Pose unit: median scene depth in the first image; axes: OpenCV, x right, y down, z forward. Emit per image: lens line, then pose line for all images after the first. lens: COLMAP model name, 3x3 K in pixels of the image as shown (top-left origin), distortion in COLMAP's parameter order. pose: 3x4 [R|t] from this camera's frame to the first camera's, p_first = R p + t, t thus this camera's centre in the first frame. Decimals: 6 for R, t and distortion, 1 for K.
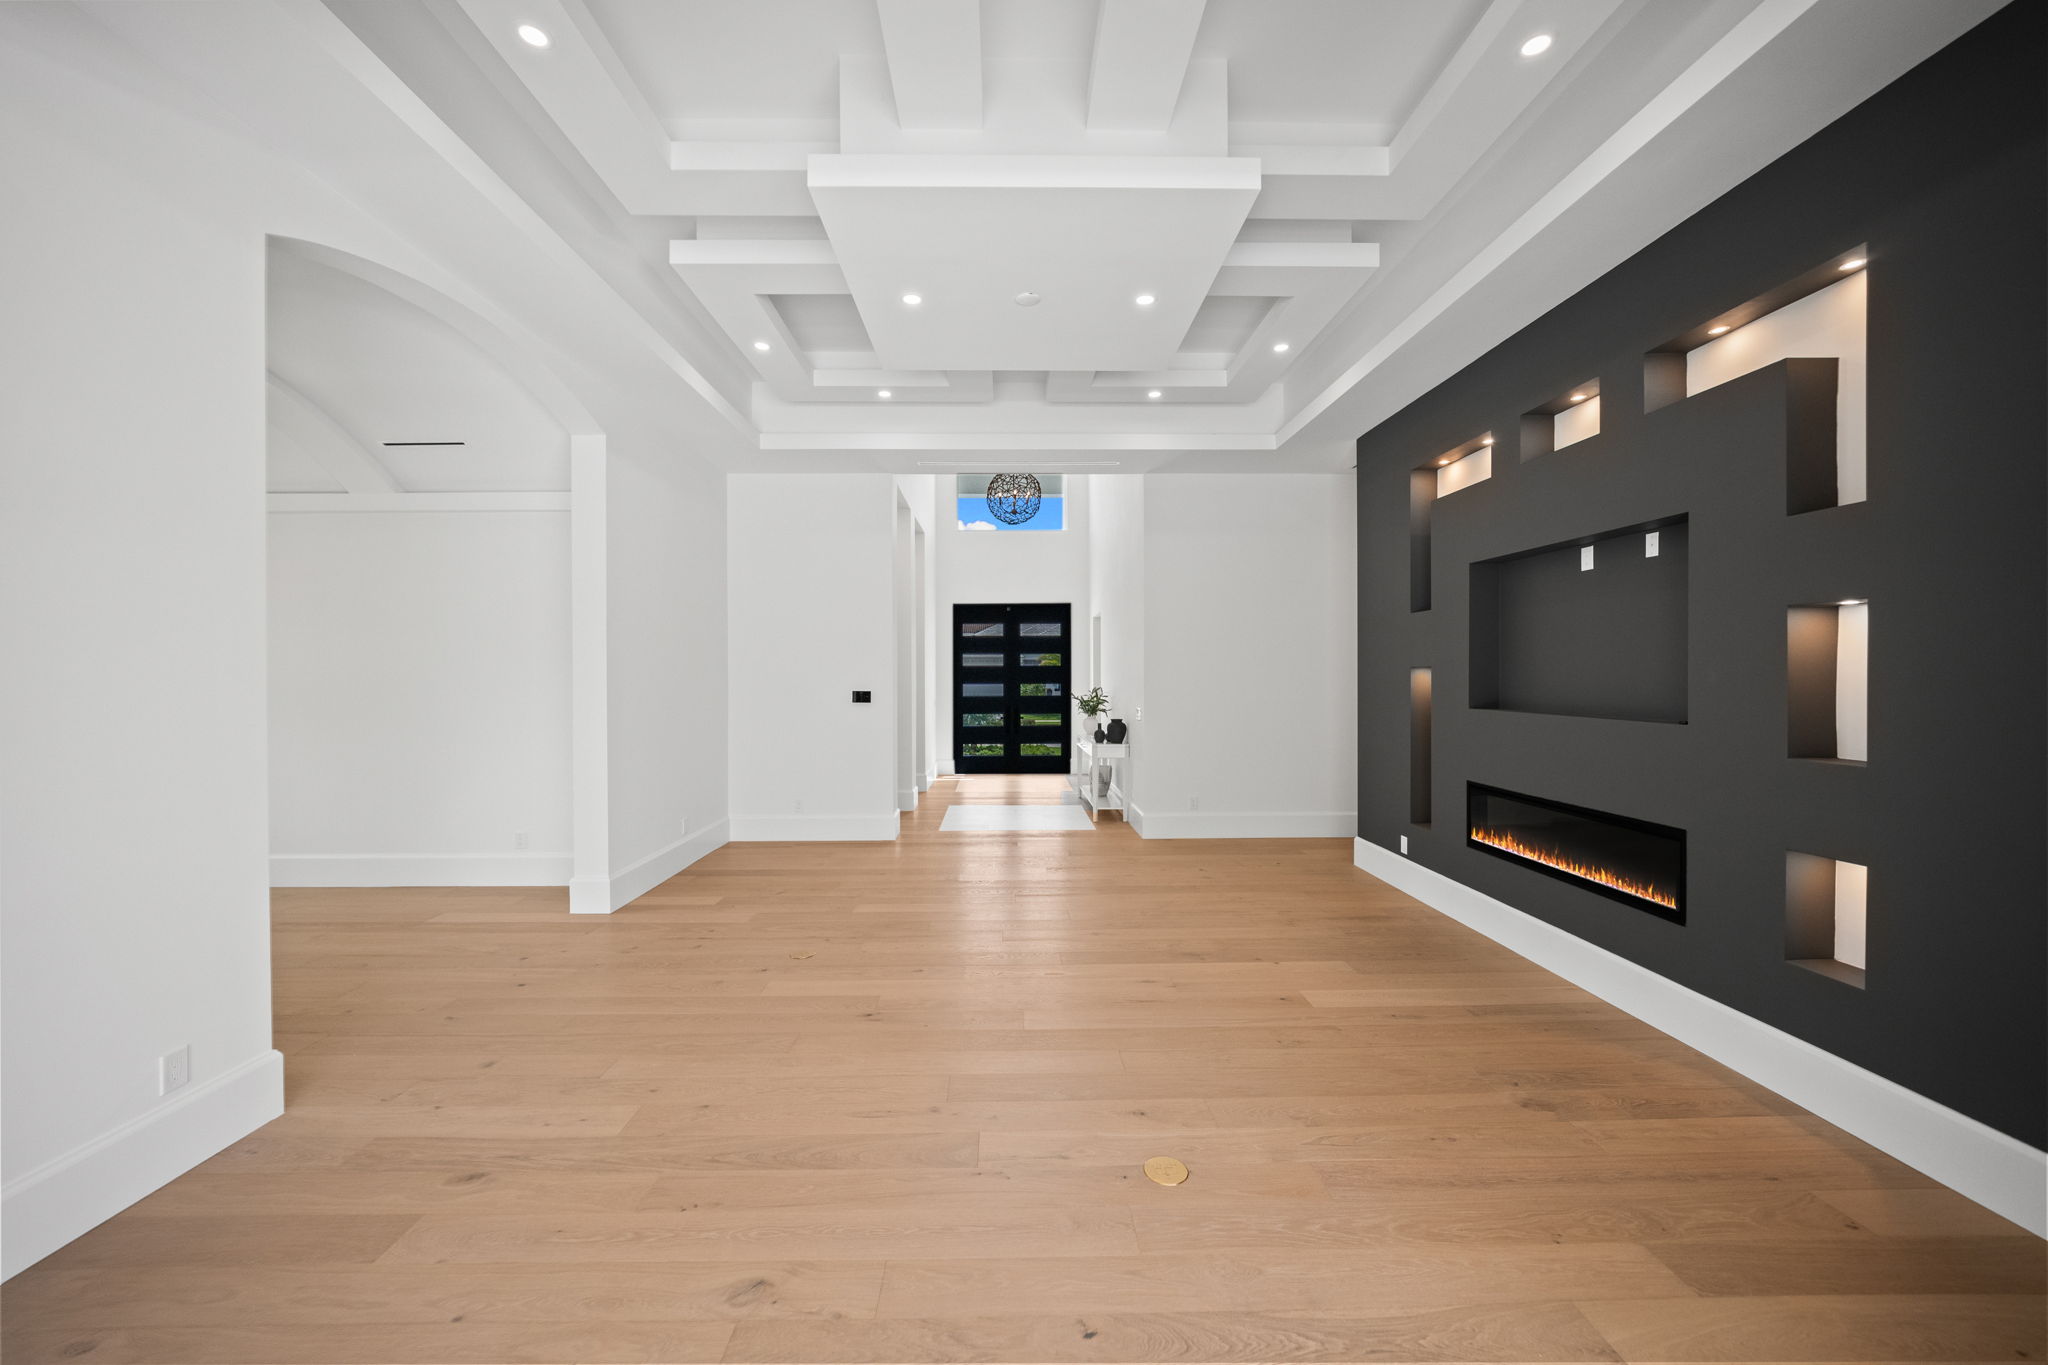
lens RADIAL K [[768.2, 0, 1023.9], [0, 768.2, 680.9], [0, 0, 1]] dist [-0.003662, 0.000047]
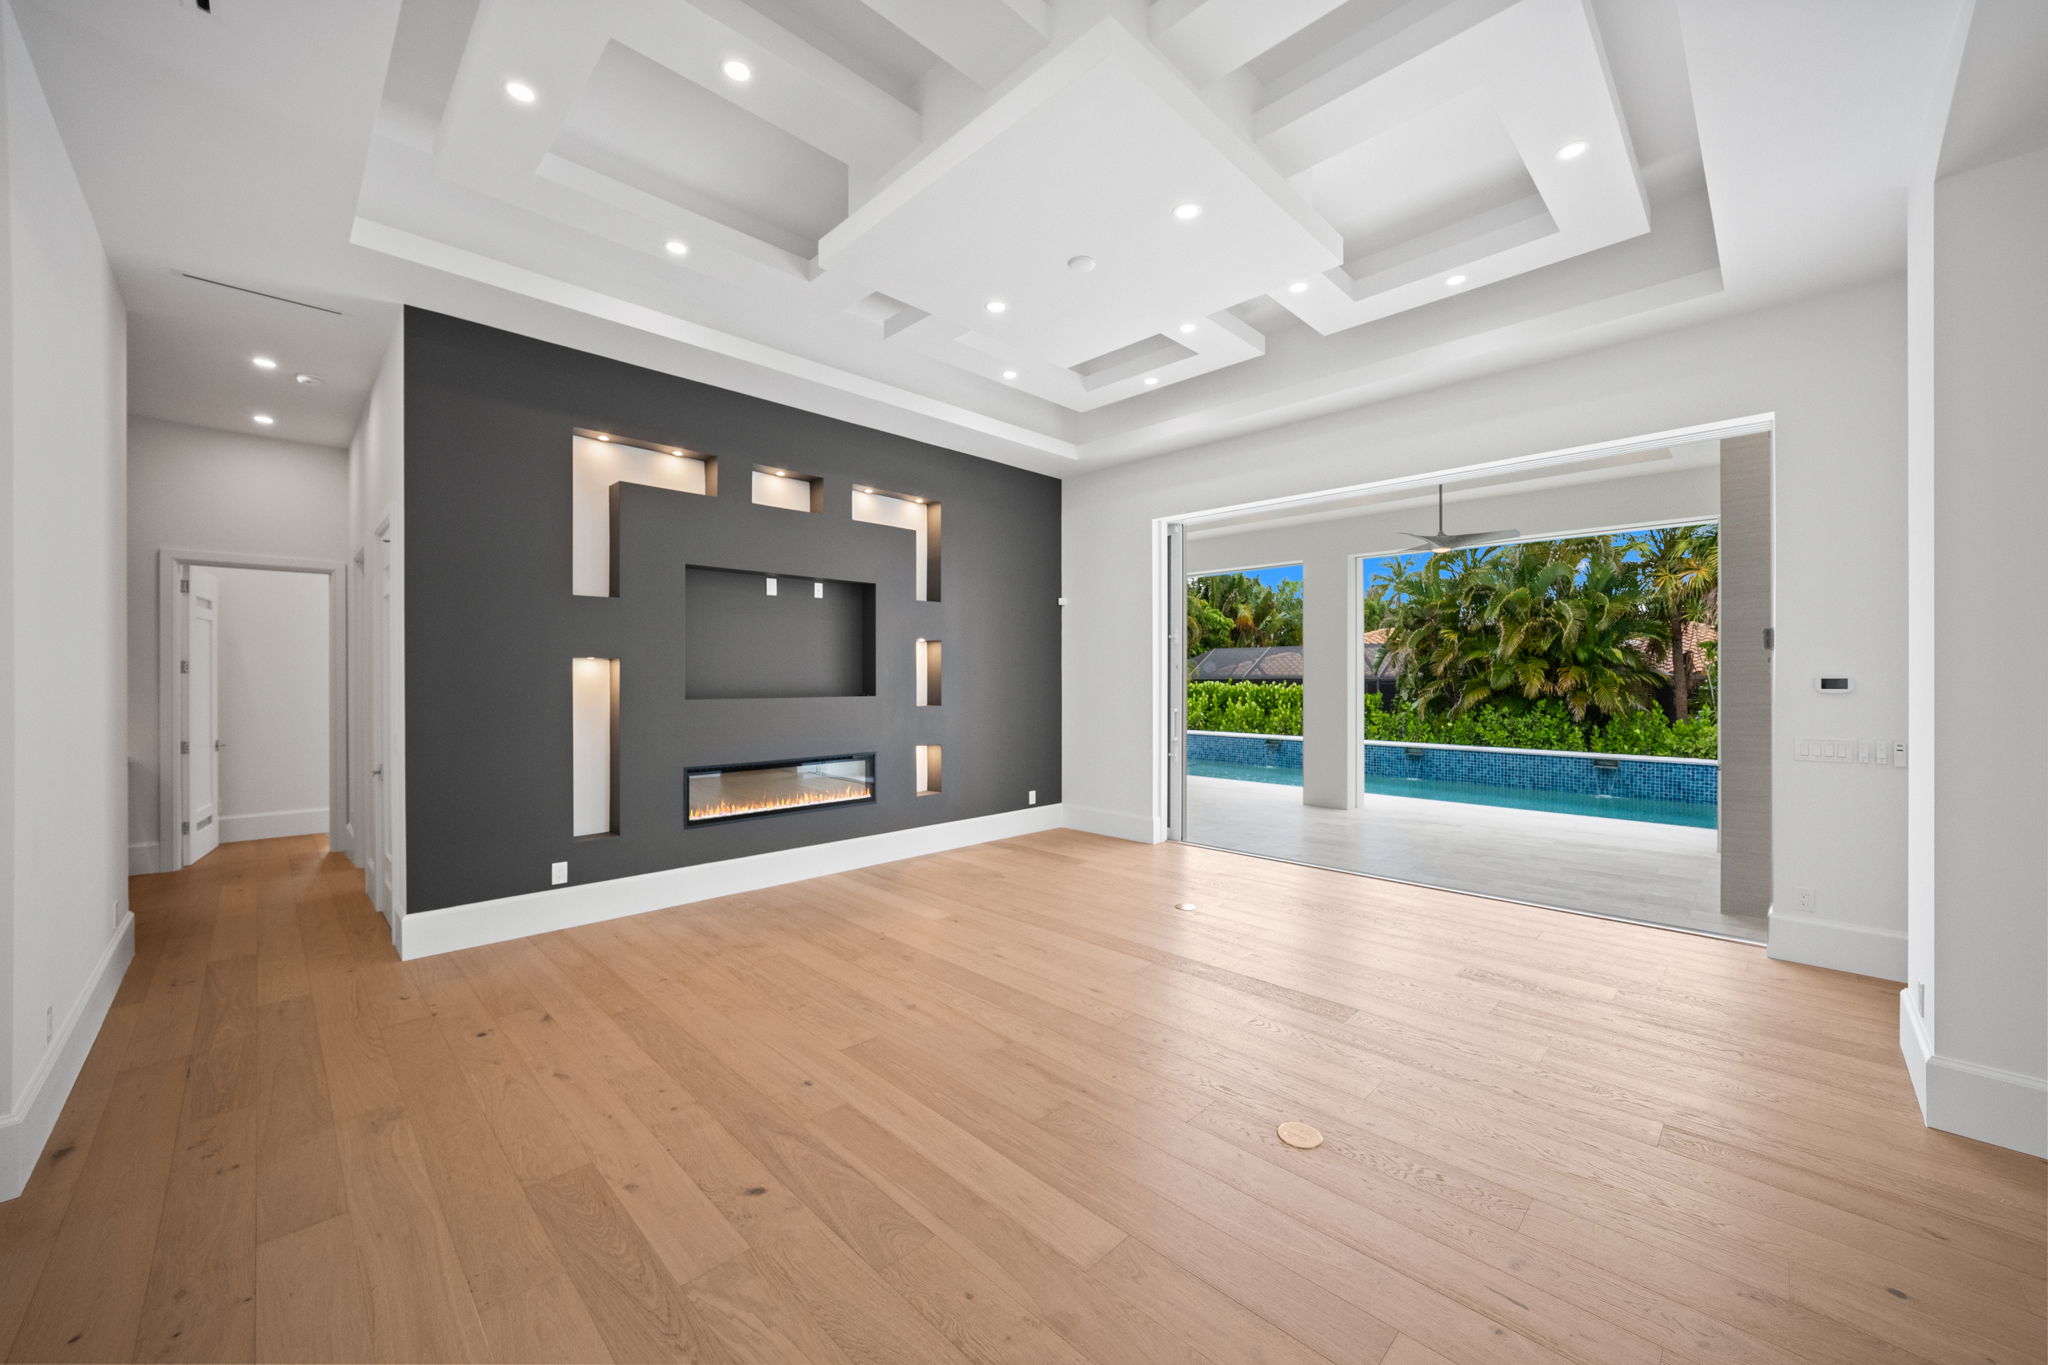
lens RADIAL K [[768.2, 0, 1002.4], [0, 768.2, 678.3], [0, 0, 1]] dist [-0.003662, 0.000047]
pose [[-0.682029, 0.001228, 0.731324, -0.199268], [0.005547, 0.999979, 0.003494, 0.002101], [-0.731304, 0.006440, -0.682021, 0.556263]]
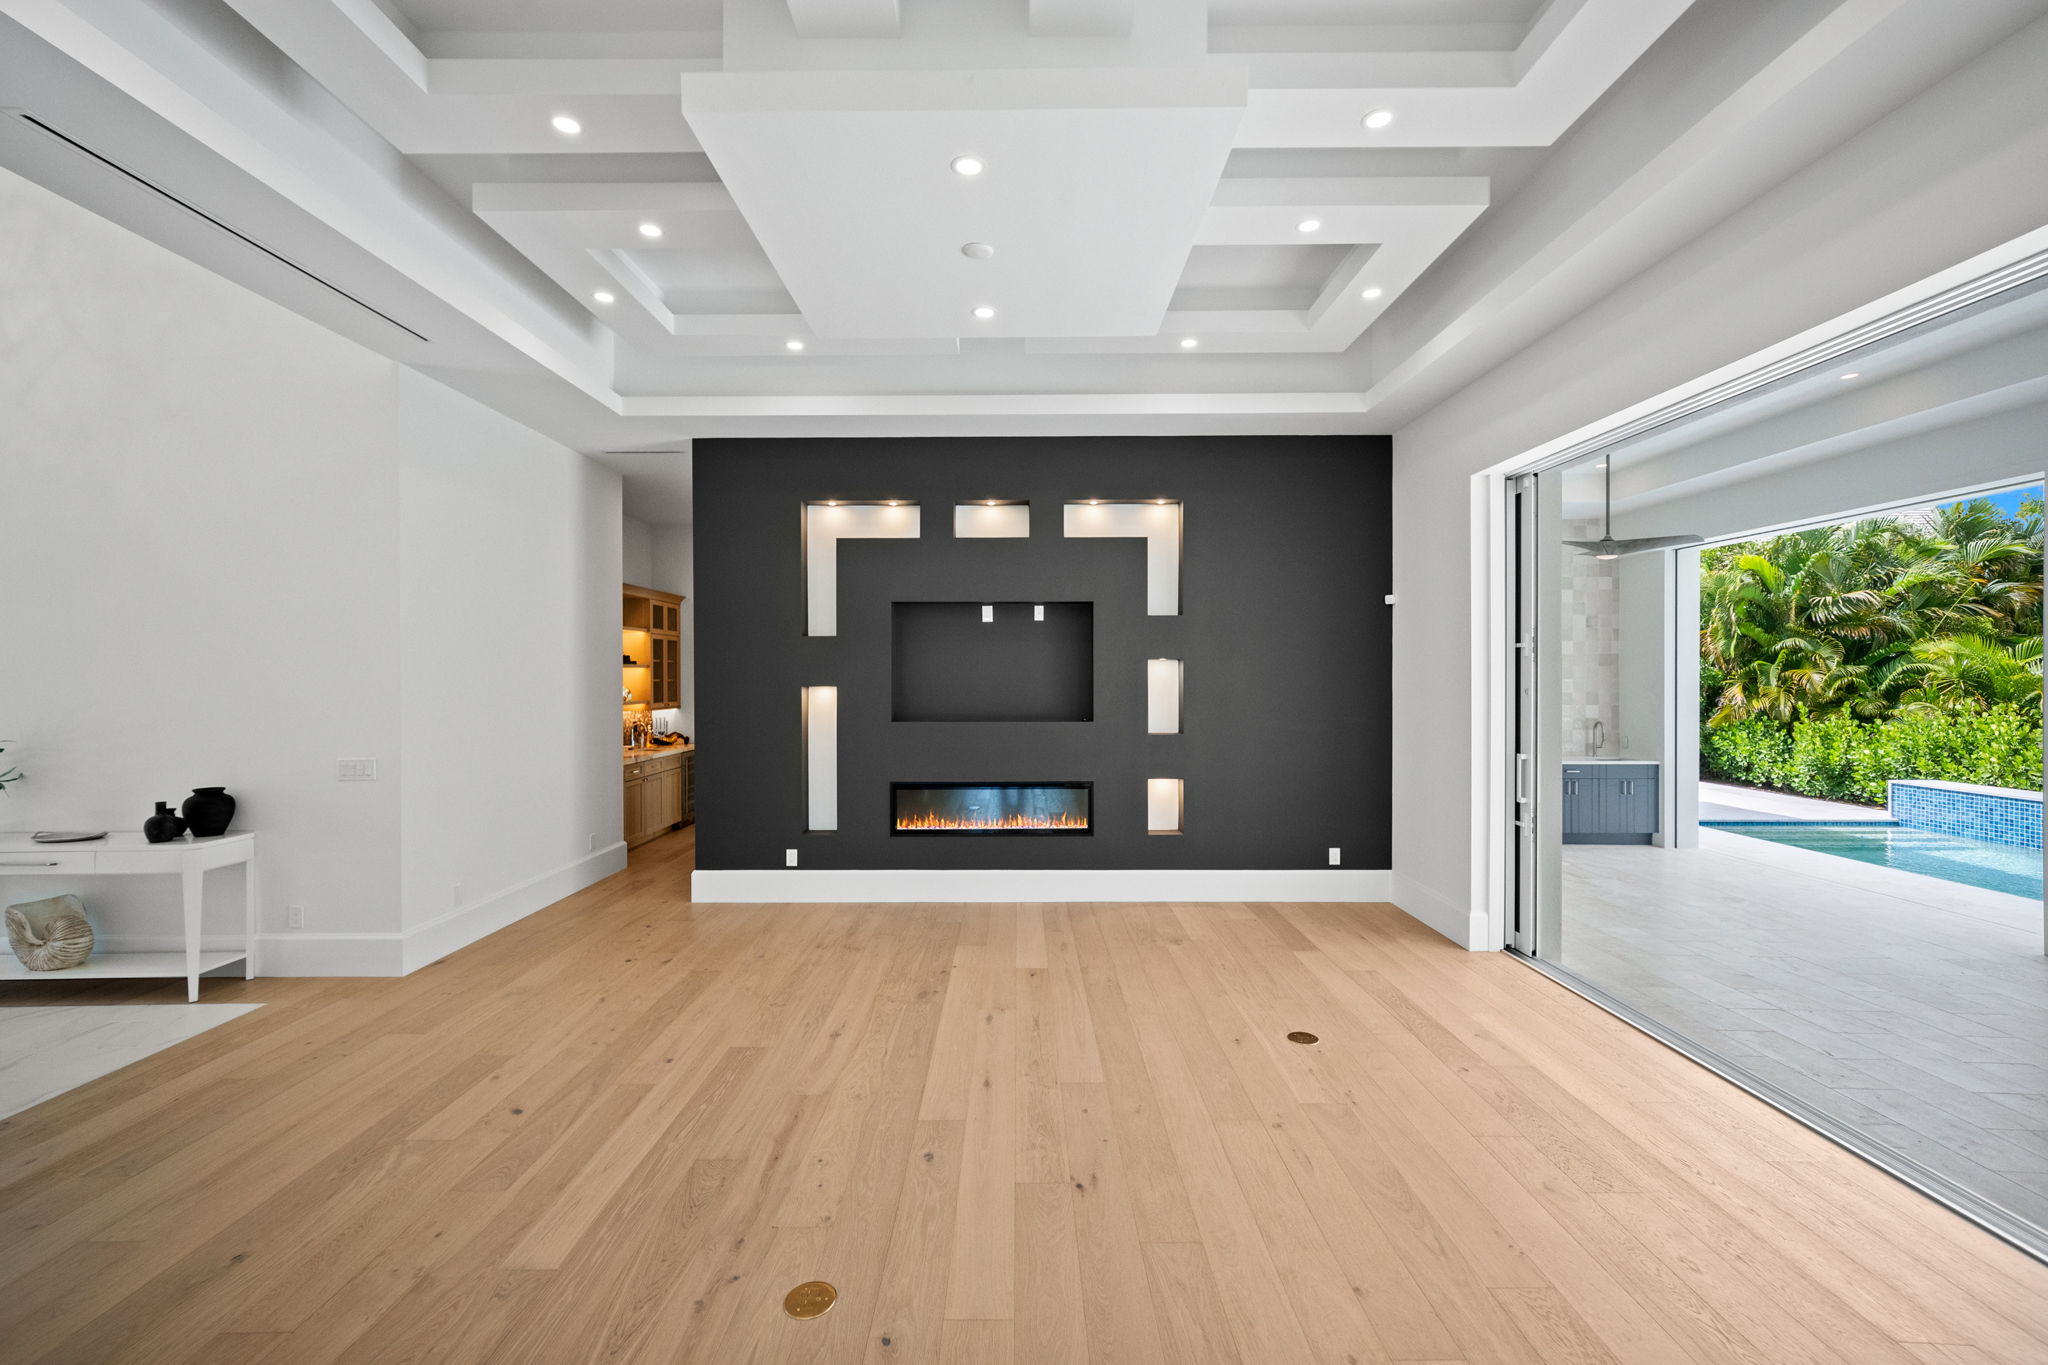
lens RADIAL K [[834.9, 0, 1015.4], [0, 834.9, 688.7], [0, 0, 1]] dist [0.004395, 0.000350]
pose [[0.026999, -0.017134, 0.999489, -0.289432], [0.008483, 0.999821, 0.016911, -0.014950], [-0.999599, 0.008022, 0.027139, 0.303677]]
